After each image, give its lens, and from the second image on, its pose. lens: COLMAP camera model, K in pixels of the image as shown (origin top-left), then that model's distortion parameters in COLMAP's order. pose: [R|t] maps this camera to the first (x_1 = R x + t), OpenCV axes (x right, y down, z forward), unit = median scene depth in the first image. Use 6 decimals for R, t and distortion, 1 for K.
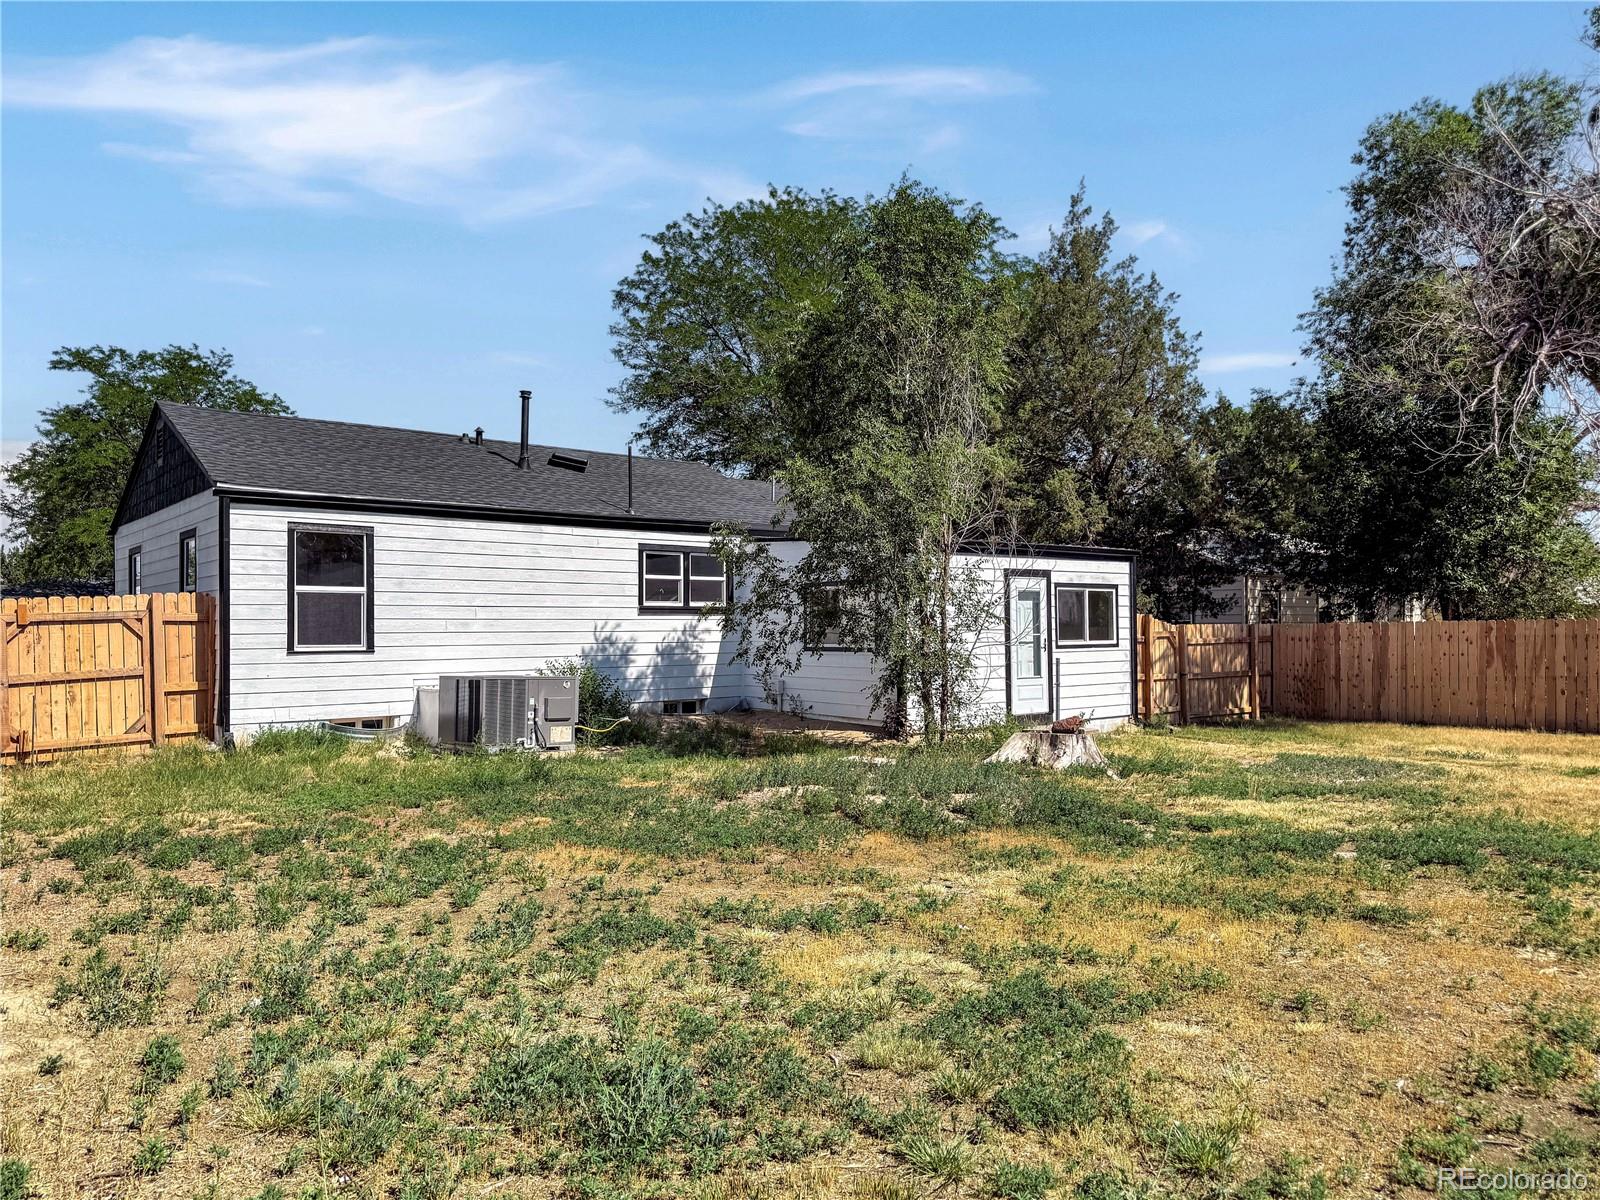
lens RADIAL K [[1126.0, 0, 798.2], [0, 1126.0, 636.8], [0, 0, 1]] dist [0.055746, -0.096765]
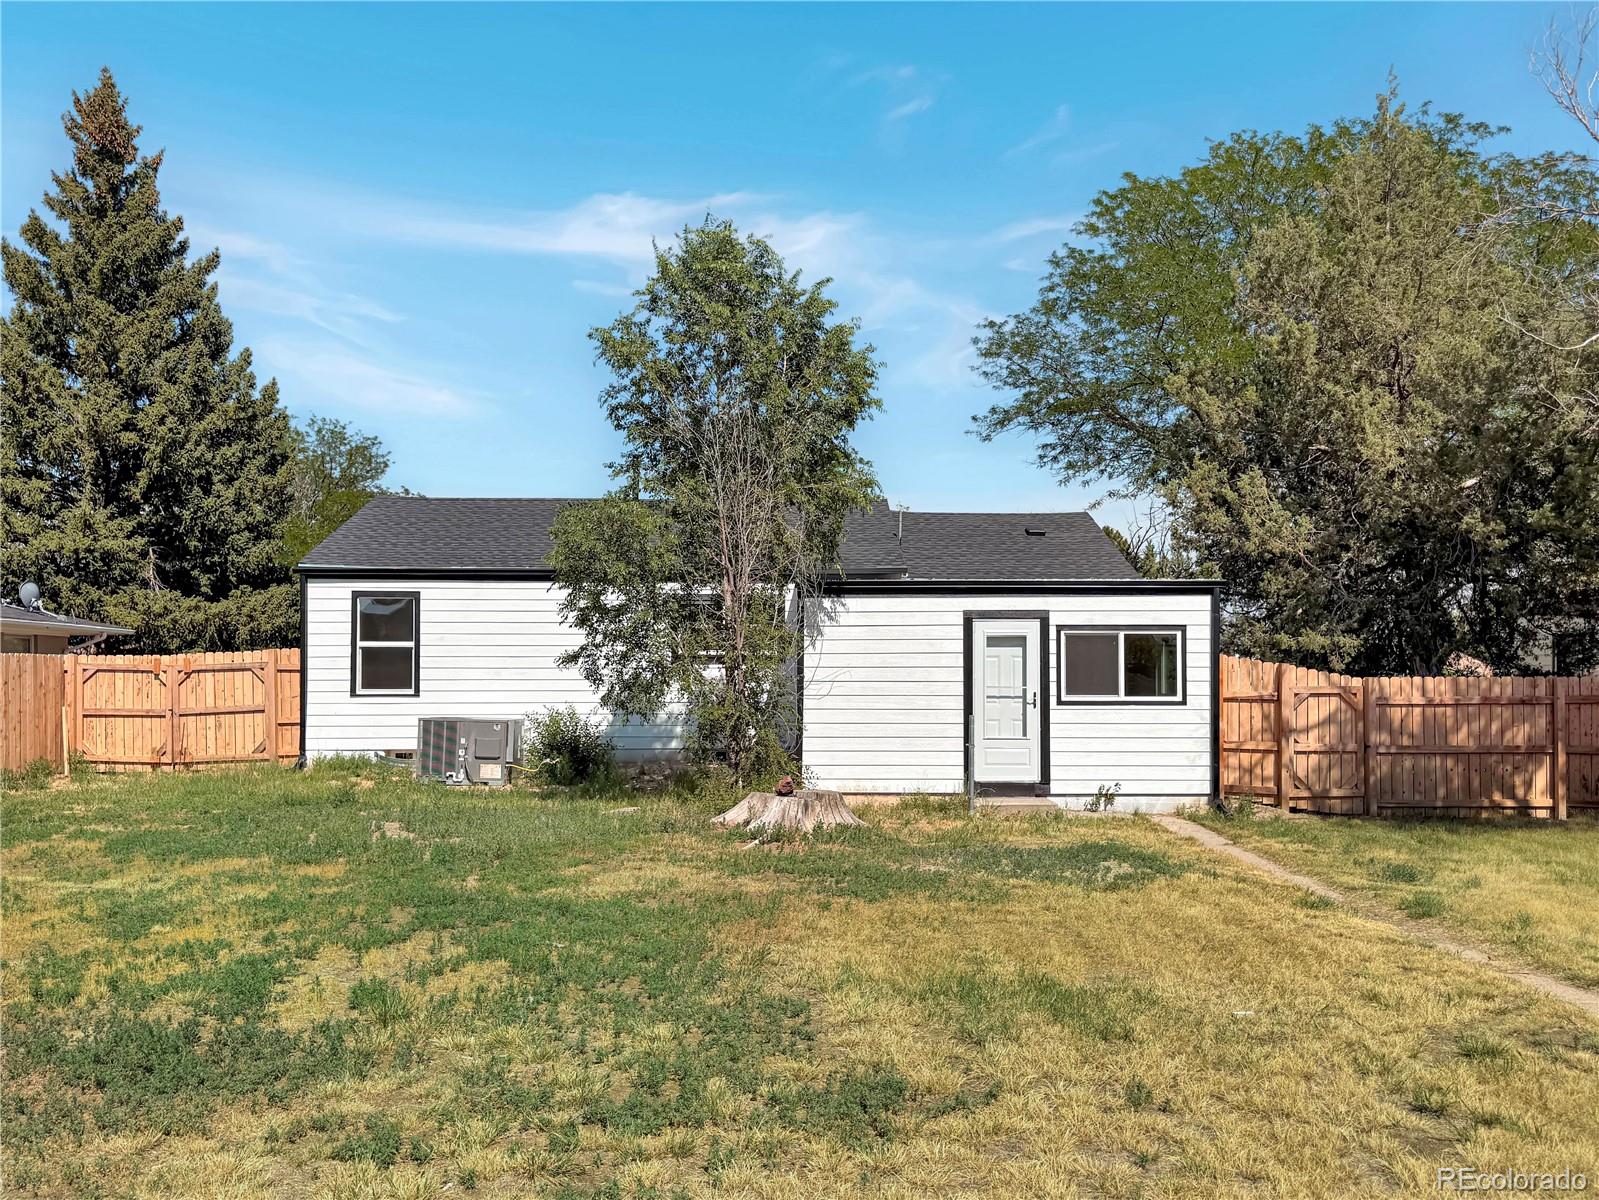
lens RADIAL K [[1364.9, 0, 796.1], [0, 1364.9, 665.3], [0, 0, 1]] dist [0.007655, -0.003006]
pose [[0.777255, 0.000726, -0.629185, 0.895272], [-0.009832, 0.999891, -0.010992, -0.007365], [0.629108, 0.014729, 0.777178, 0.137734]]
